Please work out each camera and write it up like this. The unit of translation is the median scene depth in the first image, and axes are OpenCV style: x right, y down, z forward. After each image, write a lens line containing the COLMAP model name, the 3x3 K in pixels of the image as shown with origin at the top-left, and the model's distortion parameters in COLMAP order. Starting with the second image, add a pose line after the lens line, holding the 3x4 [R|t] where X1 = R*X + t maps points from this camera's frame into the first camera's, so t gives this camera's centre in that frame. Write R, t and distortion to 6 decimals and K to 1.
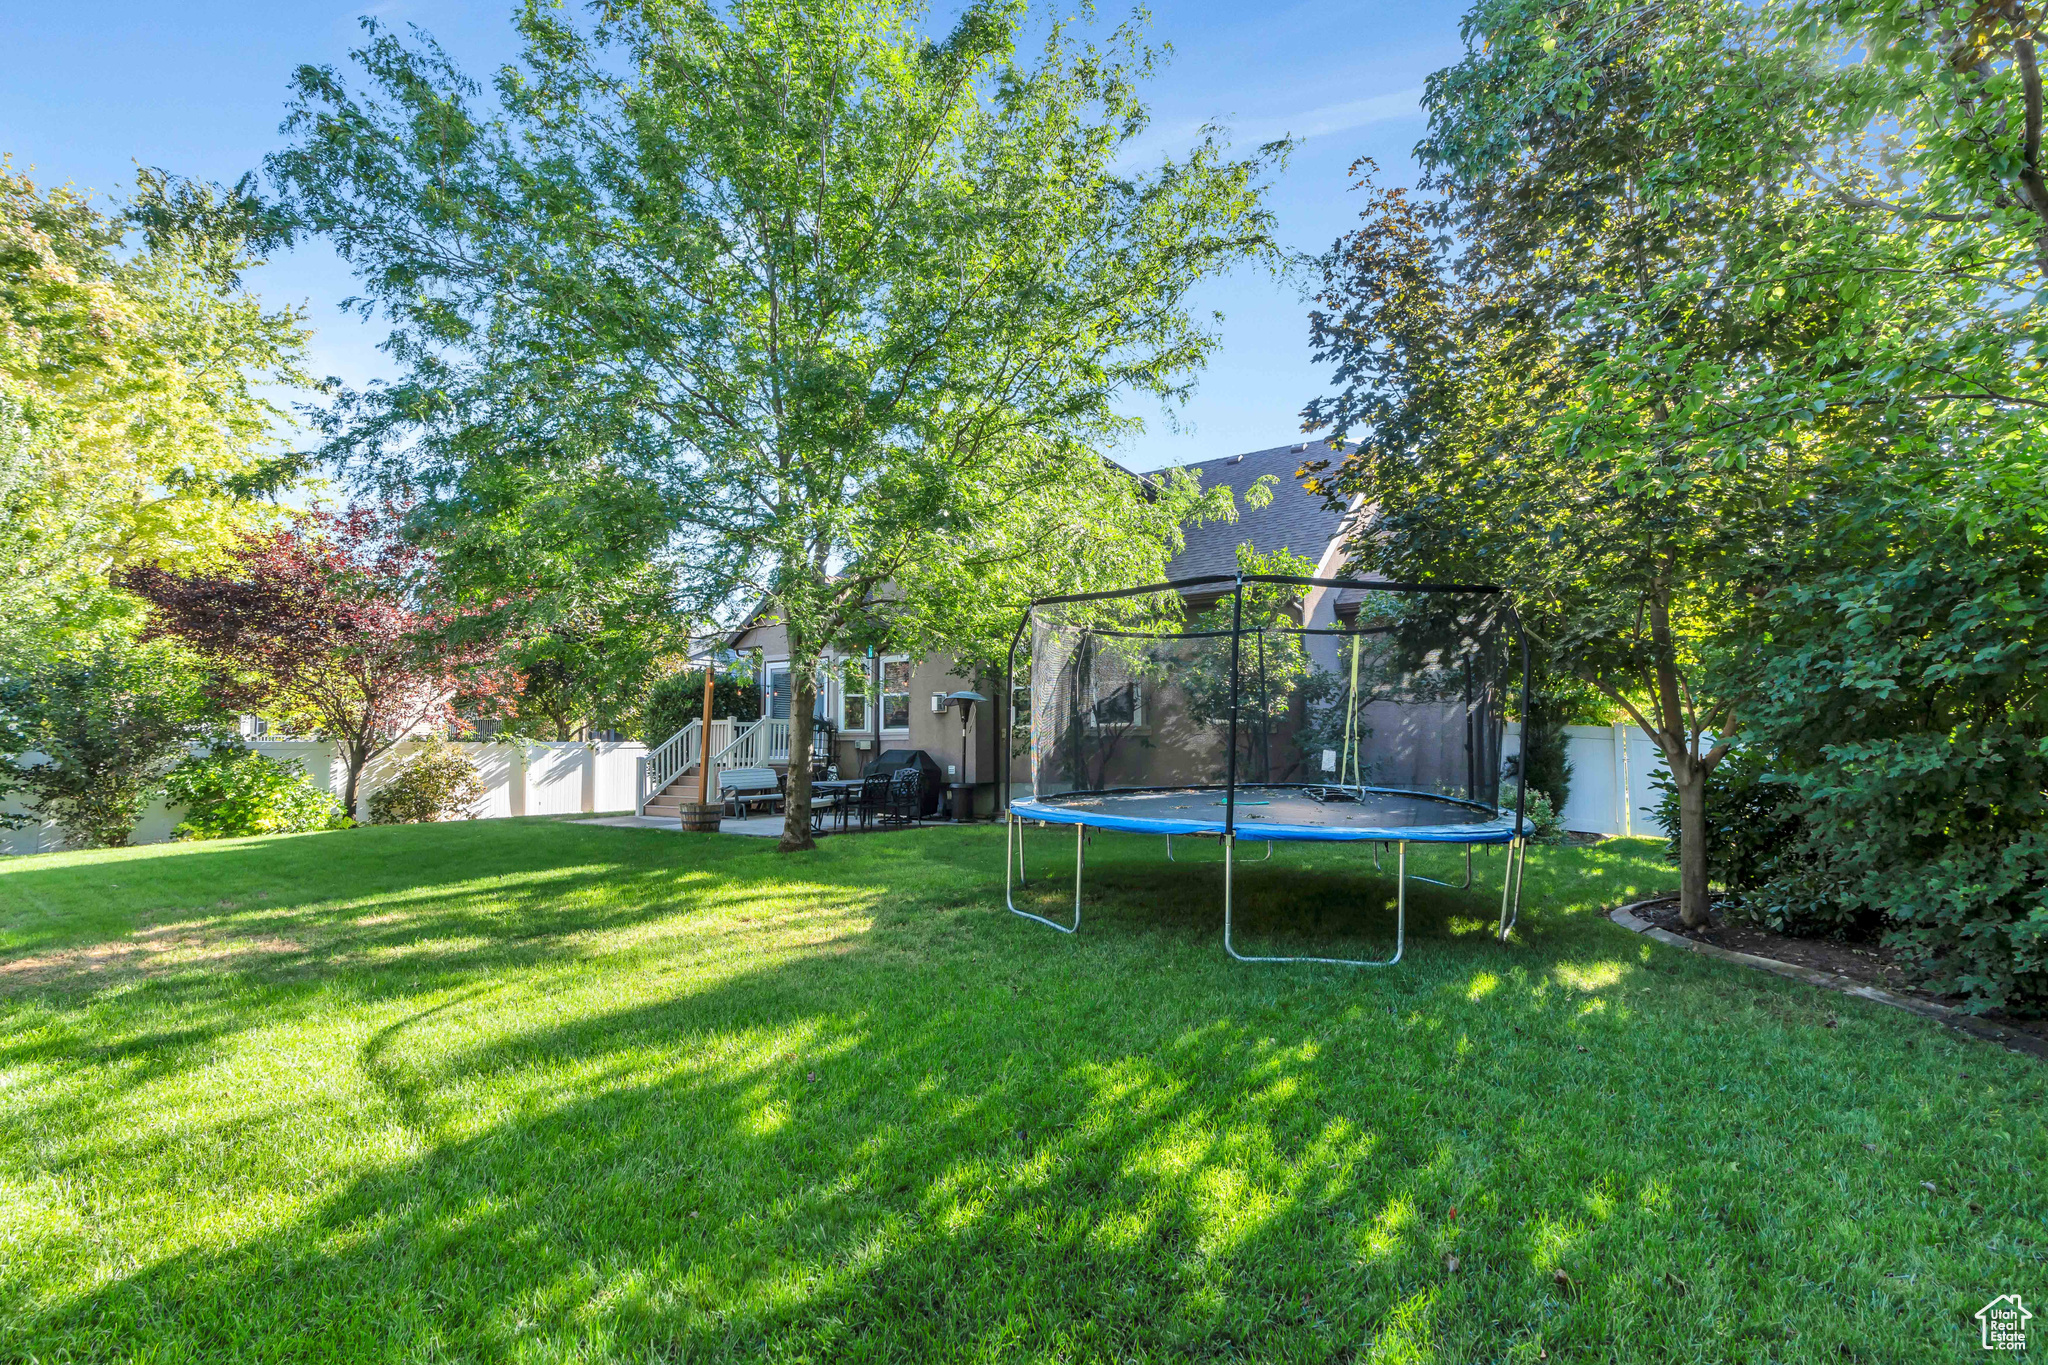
lens RADIAL K [[933.0, 0, 1034.4], [0, 933.0, 683.4], [0, 0, 1]] dist [0.002682, 0.002218]
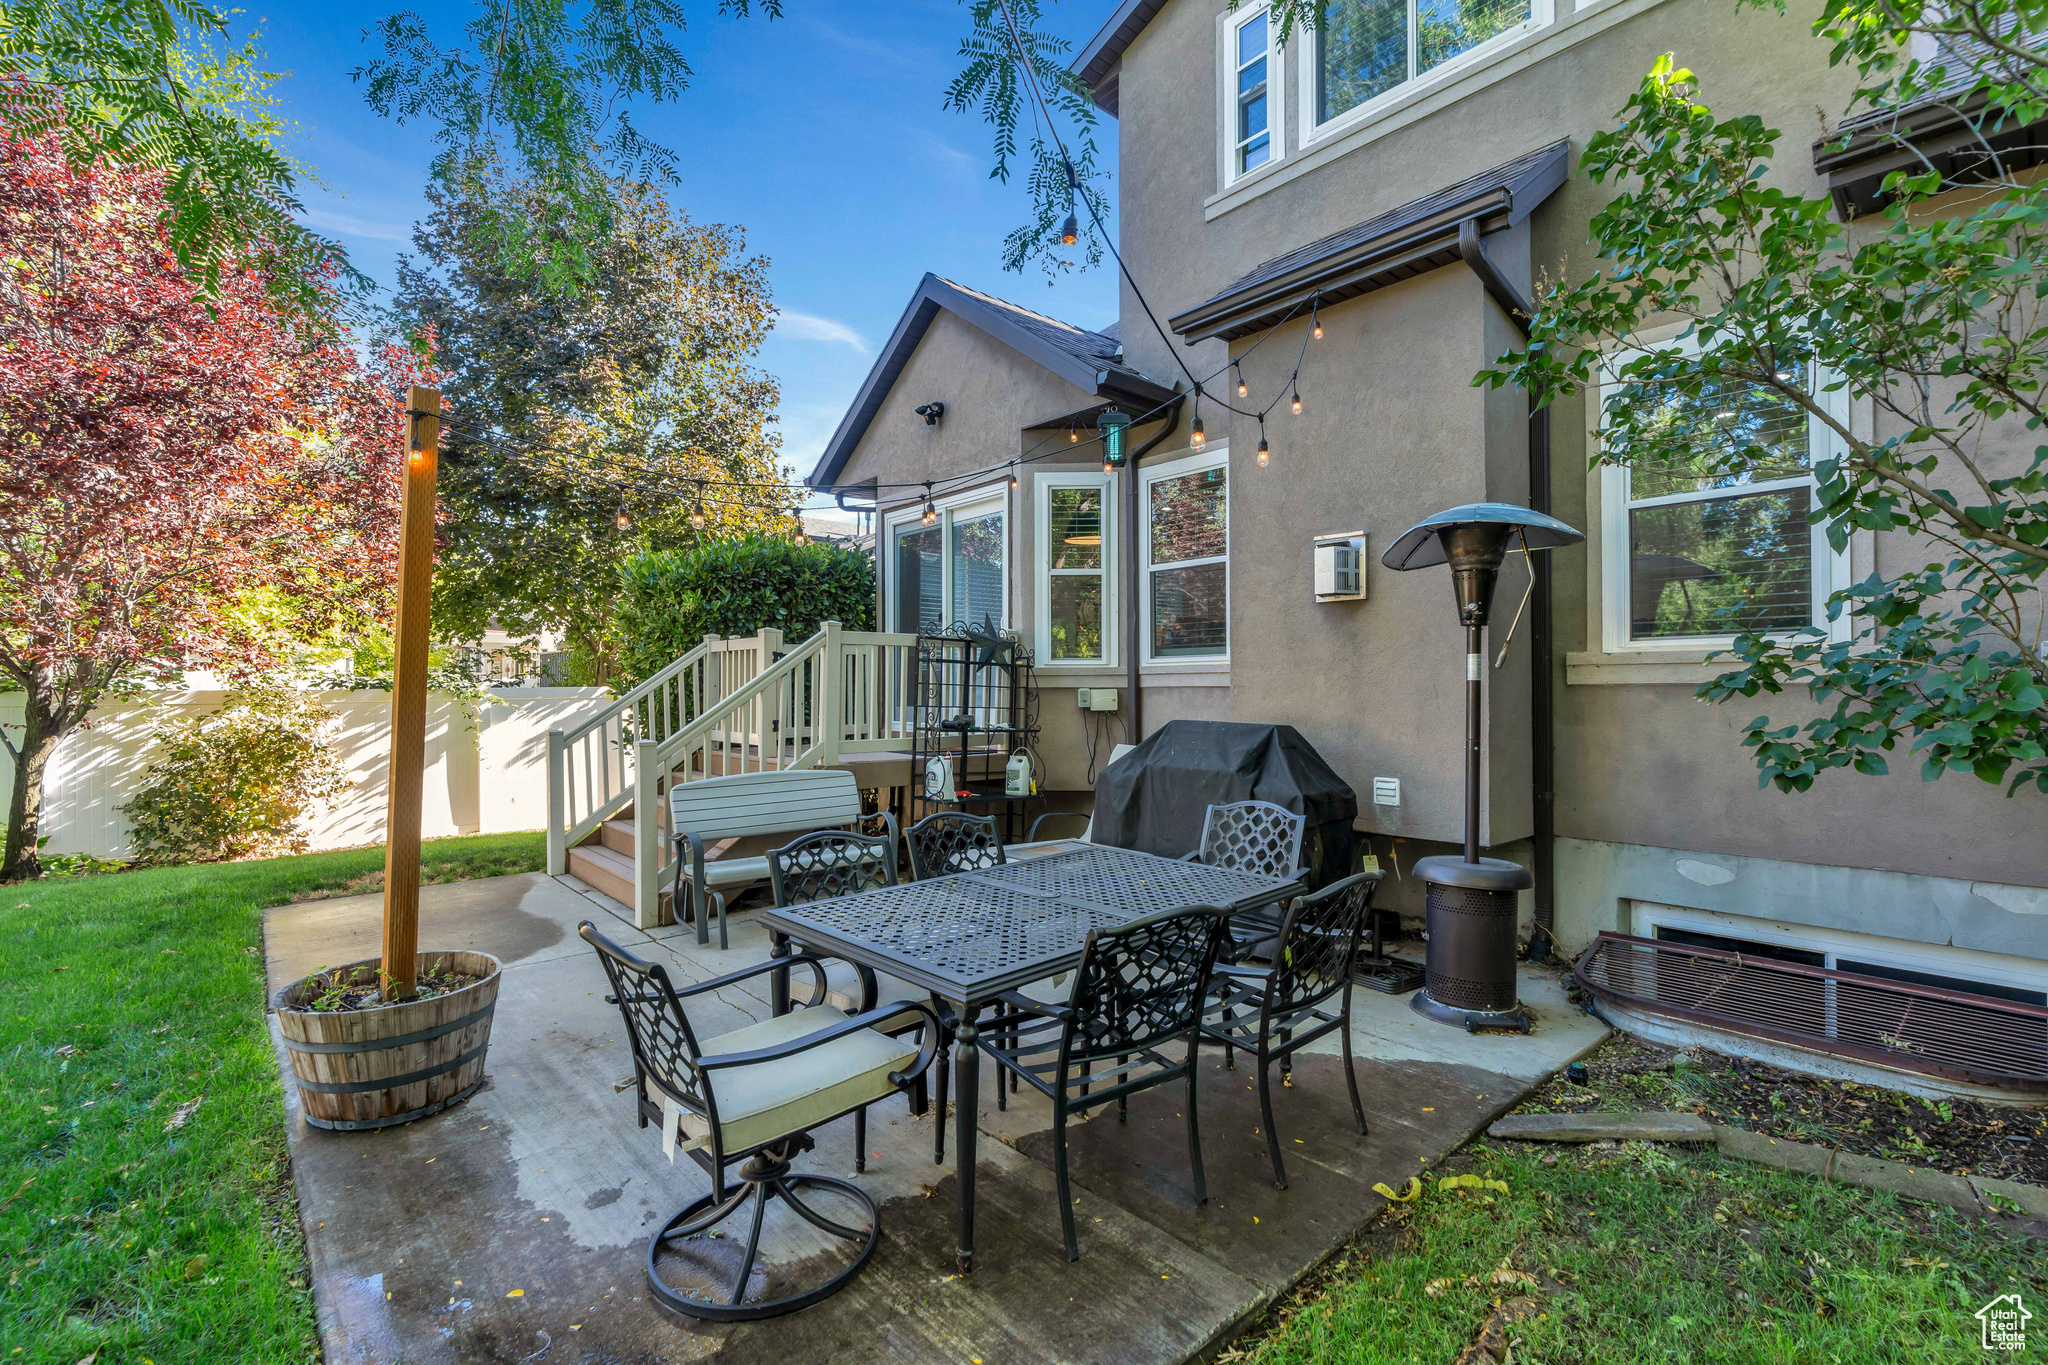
lens RADIAL K [[953.6, 0, 1025.3], [0, 953.6, 682.2], [0, 0, 1]] dist [0.001418, 0.000042]
pose [[0.961792, -0.001383, -0.273777, -0.239884], [0.021608, 0.997251, 0.070873, 0.069424], [0.272927, -0.074081, 0.959178, 1.407481]]
